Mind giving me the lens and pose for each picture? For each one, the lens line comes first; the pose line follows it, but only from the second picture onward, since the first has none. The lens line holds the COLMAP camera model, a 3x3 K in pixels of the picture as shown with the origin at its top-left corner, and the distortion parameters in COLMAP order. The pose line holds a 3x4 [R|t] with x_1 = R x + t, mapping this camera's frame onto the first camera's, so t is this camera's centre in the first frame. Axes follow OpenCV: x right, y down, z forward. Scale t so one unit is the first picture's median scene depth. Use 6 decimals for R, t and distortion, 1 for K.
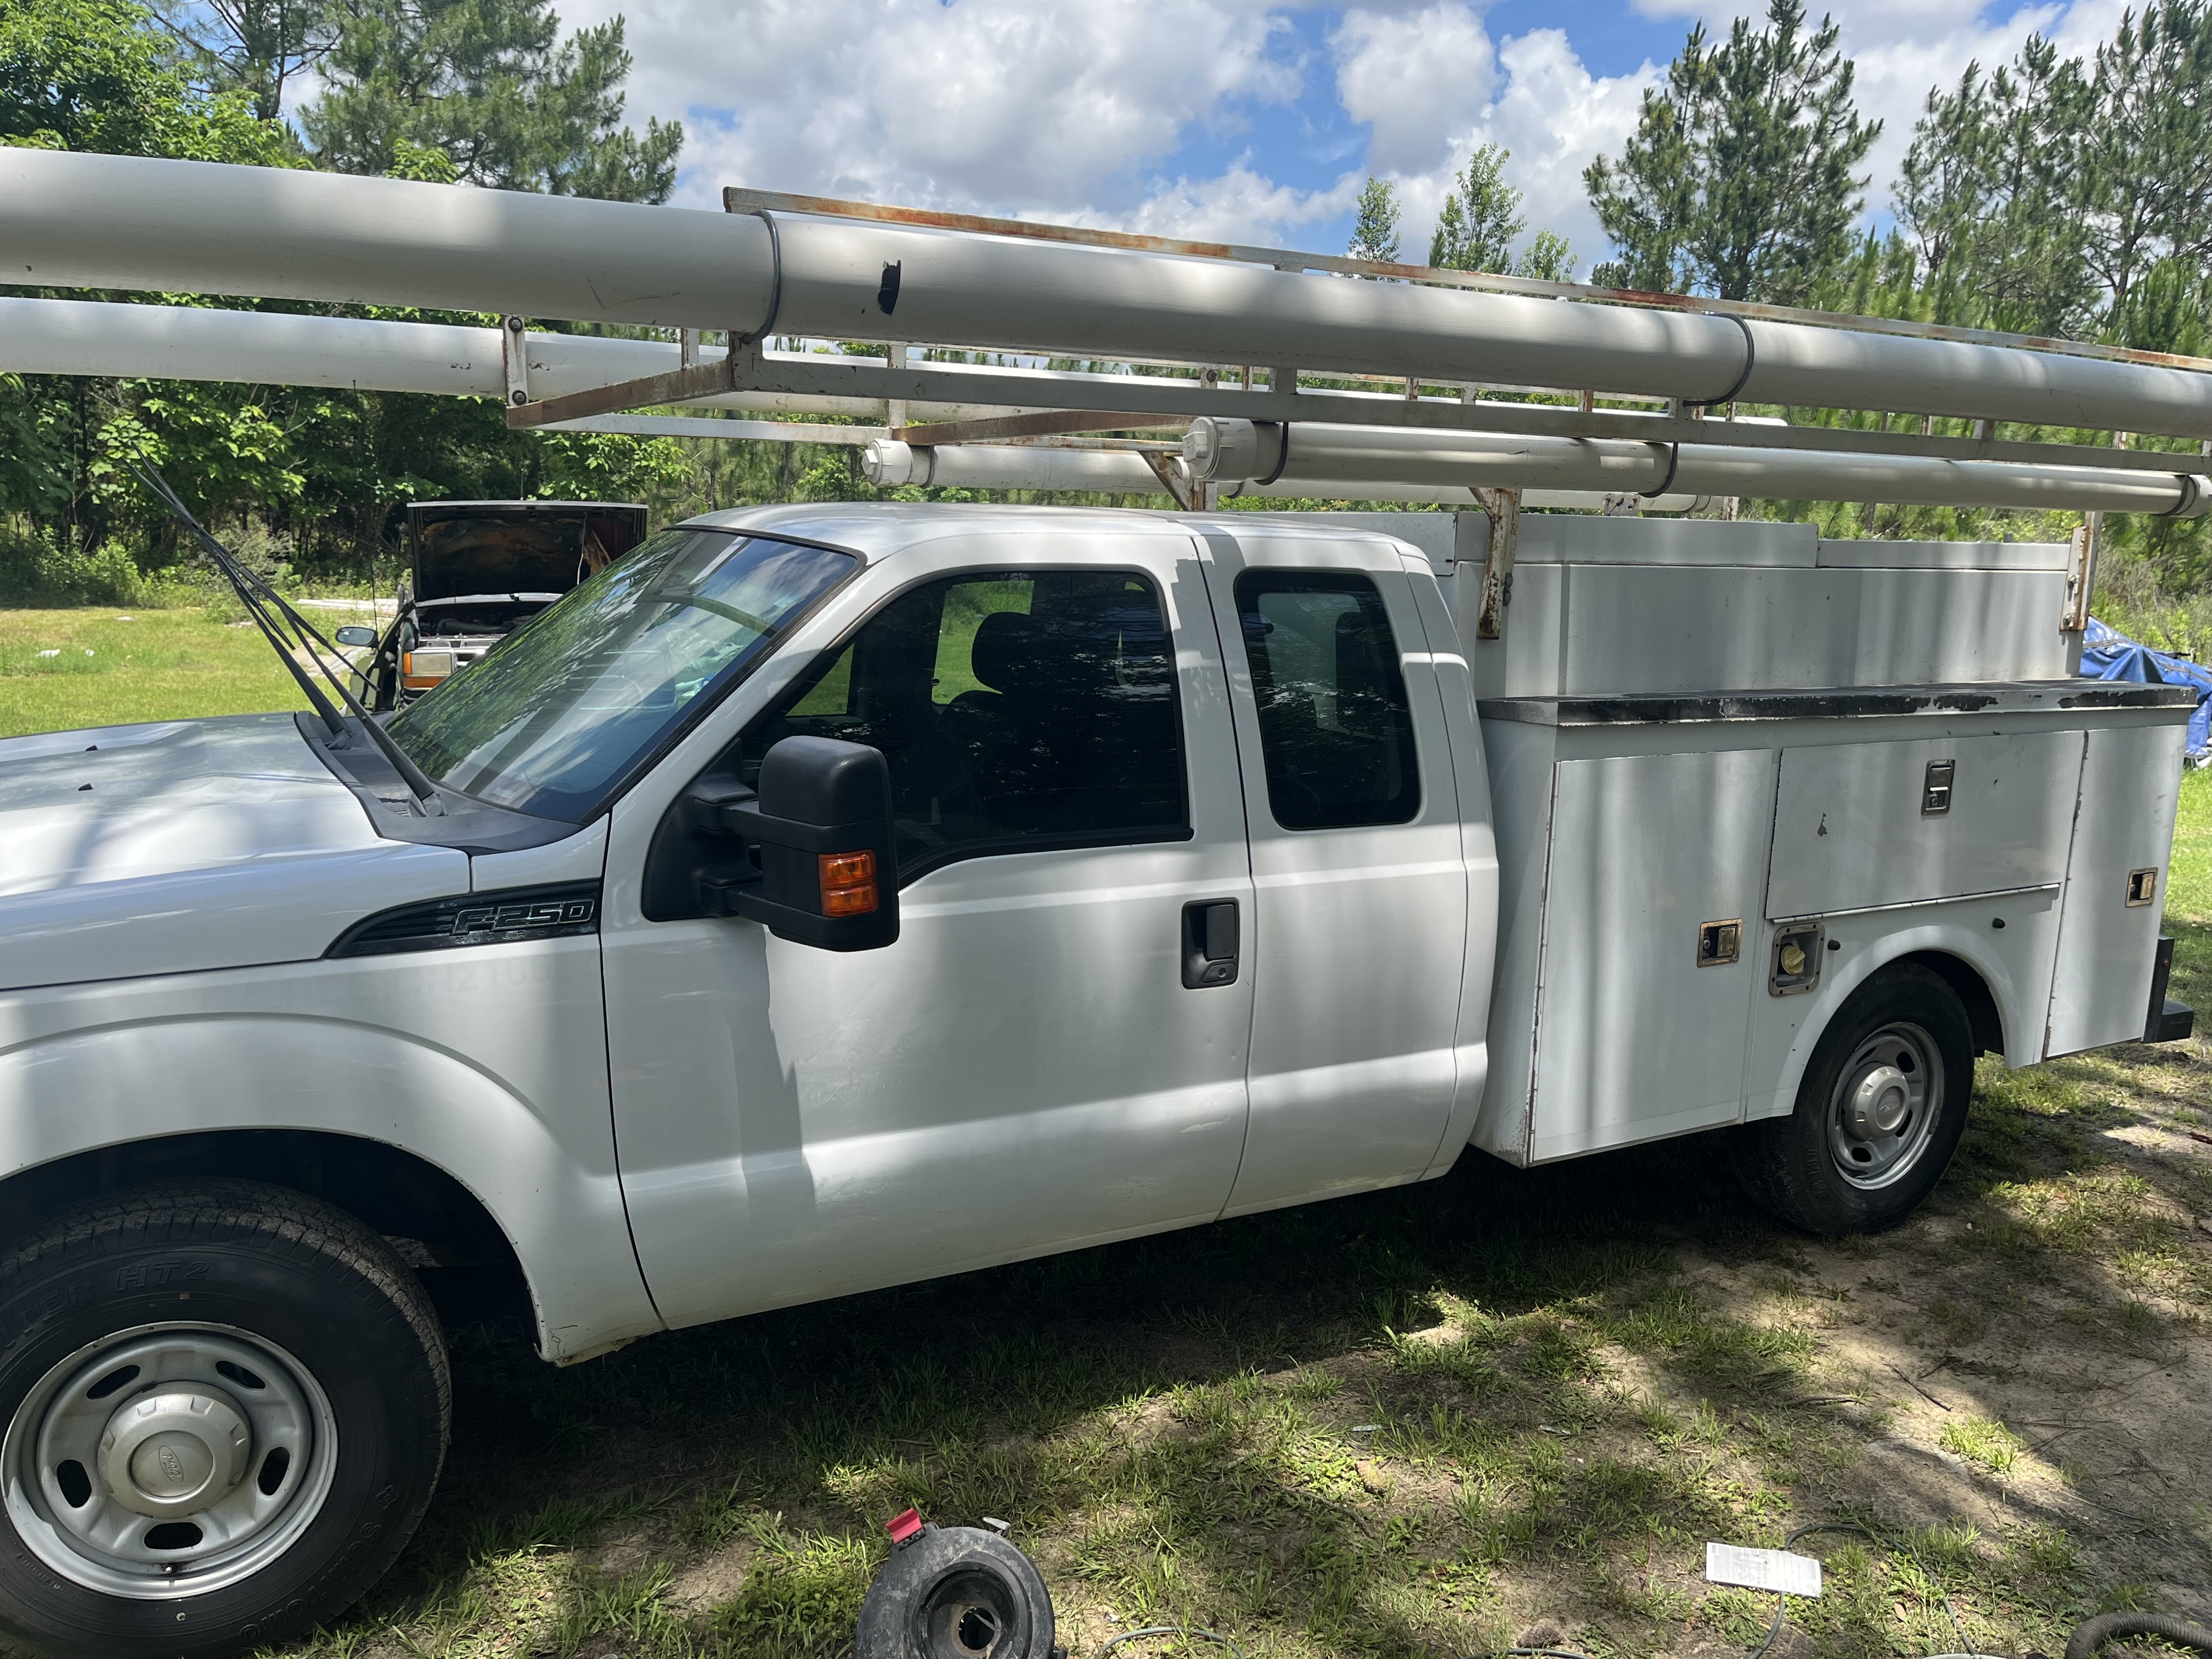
lens RADIAL K [[1695.5, 0, 1107.3], [0, 1695.5, 815.4], [0, 0, 1]] dist [0.069766, -0.073521]
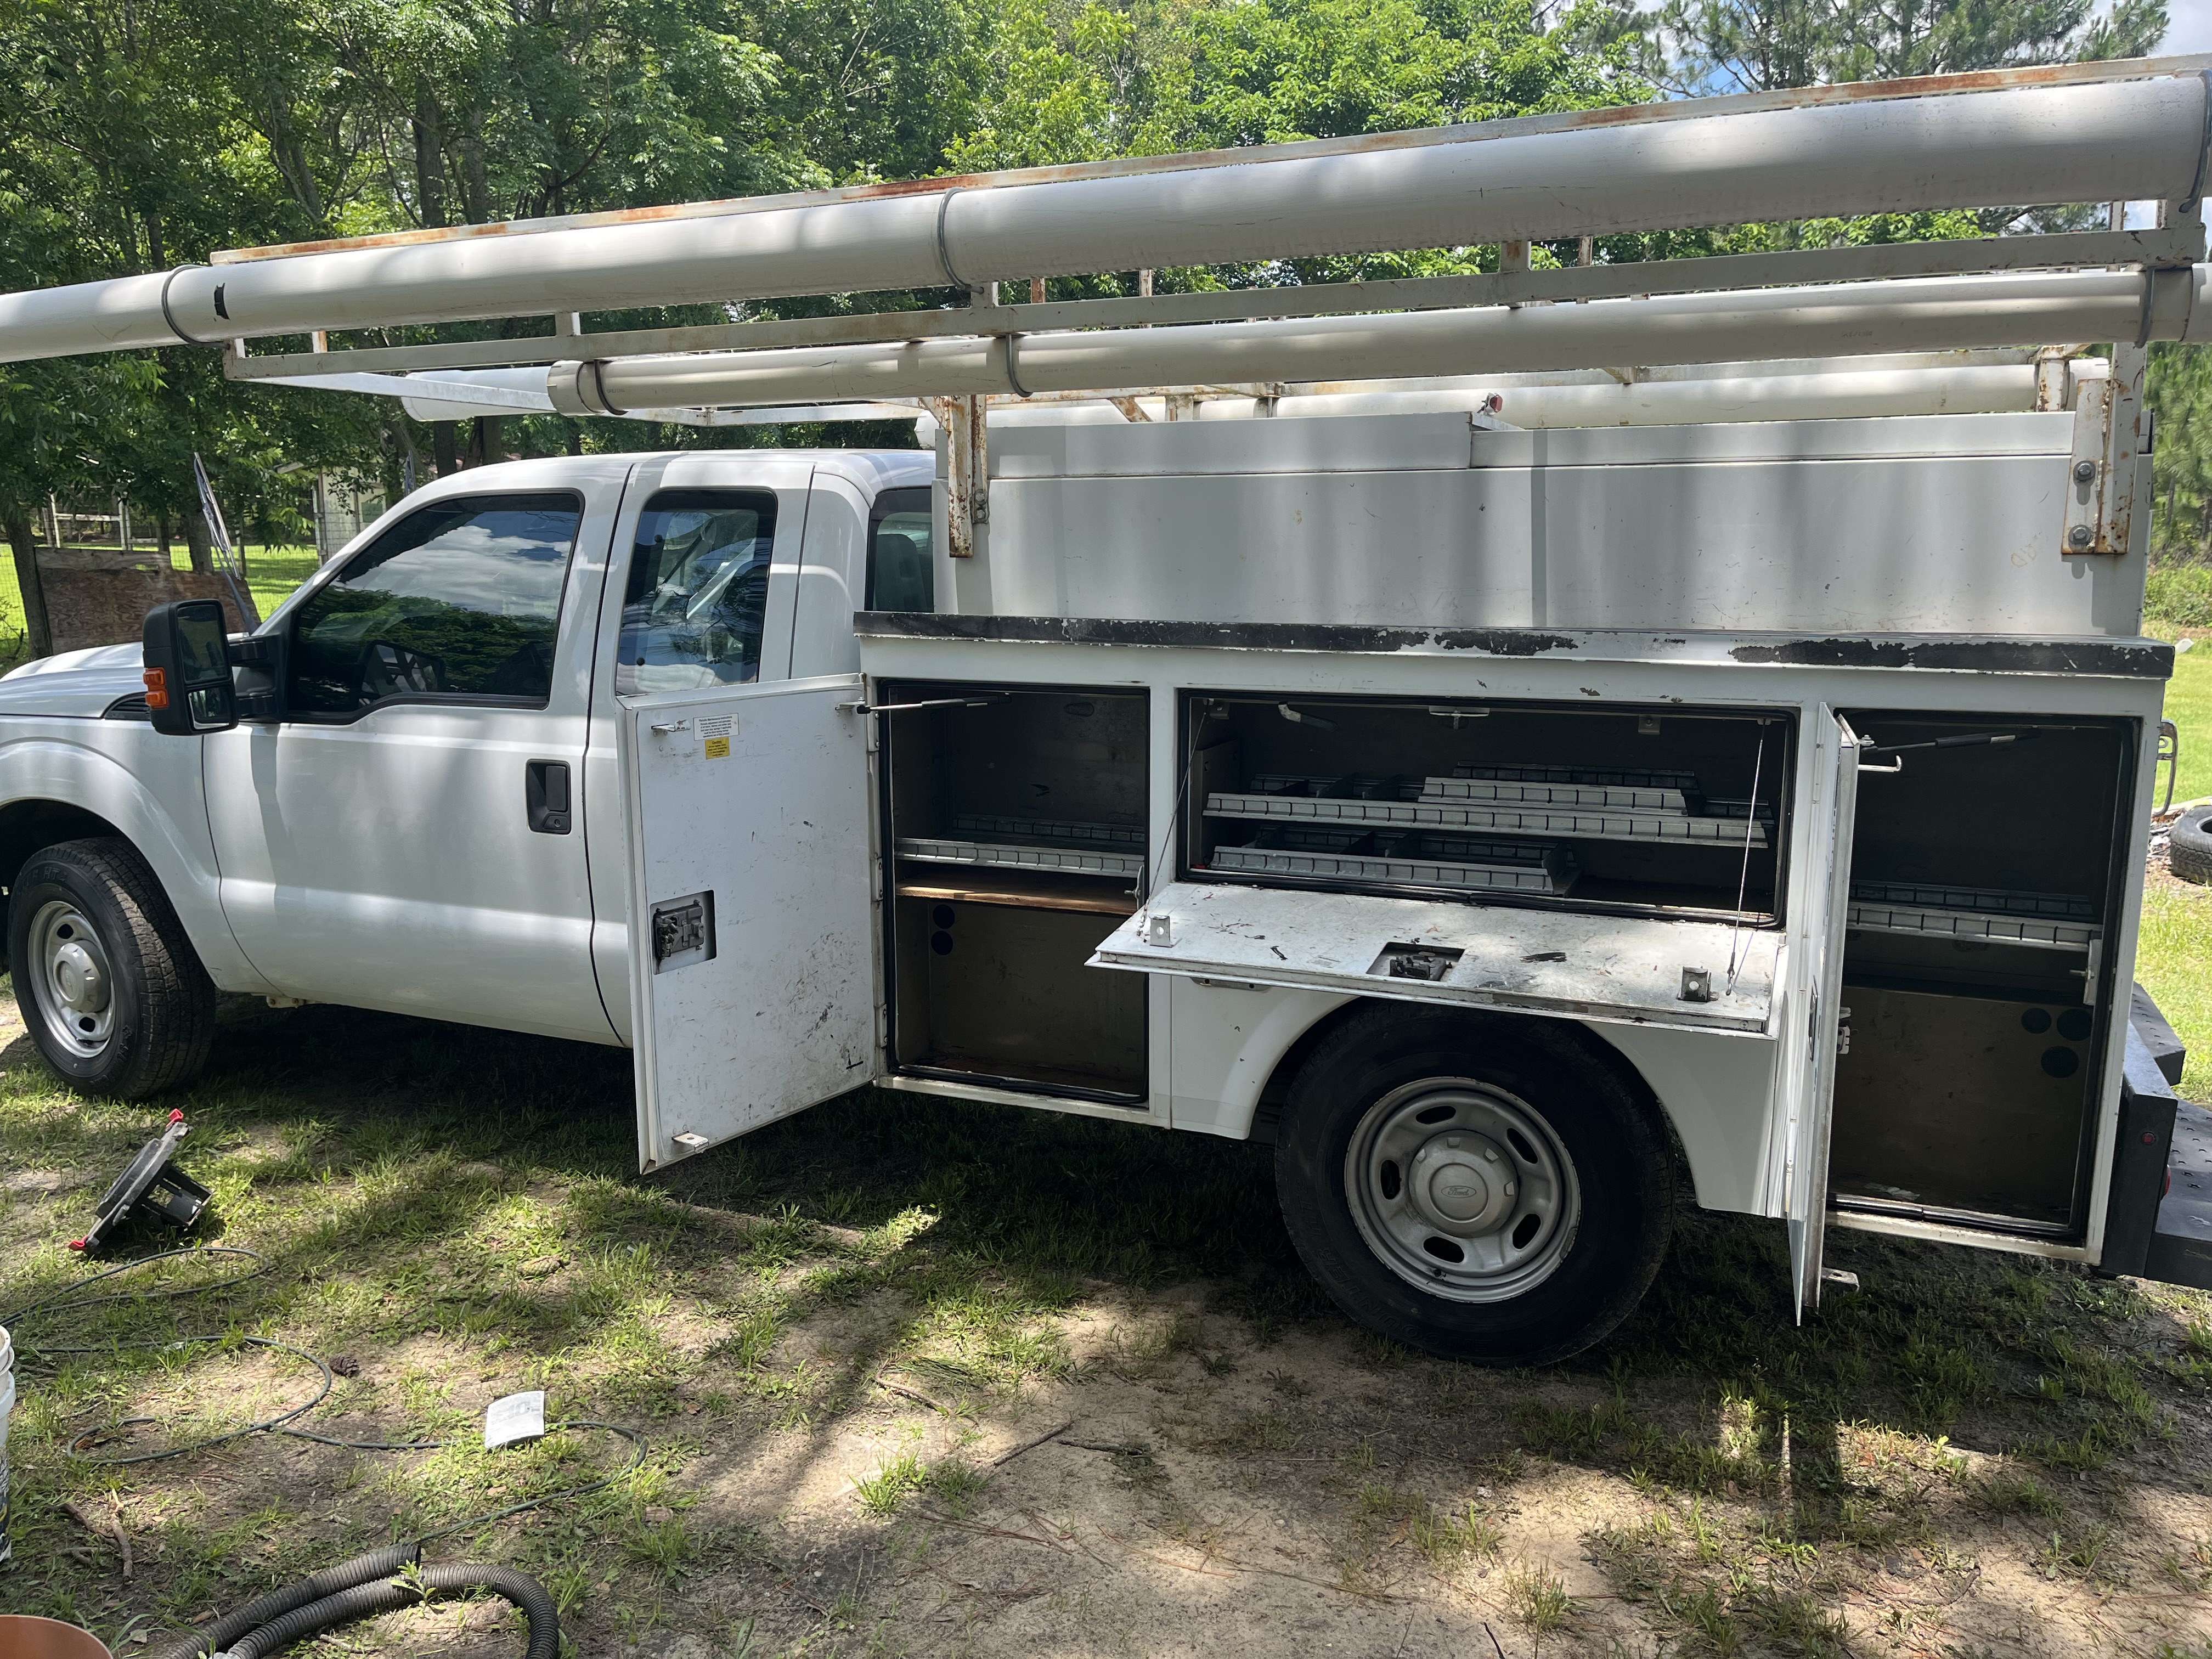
lens RADIAL K [[1691.0, 0, 1113.2], [0, 1691.0, 835.0], [0, 0, 1]] dist [0.074000, -0.076012]
pose [[0.551408, 0.161765, -0.818402, 0.947481], [-0.083389, 0.986794, 0.138866, -0.076217], [0.830058, -0.008326, 0.557615, 0.461318]]
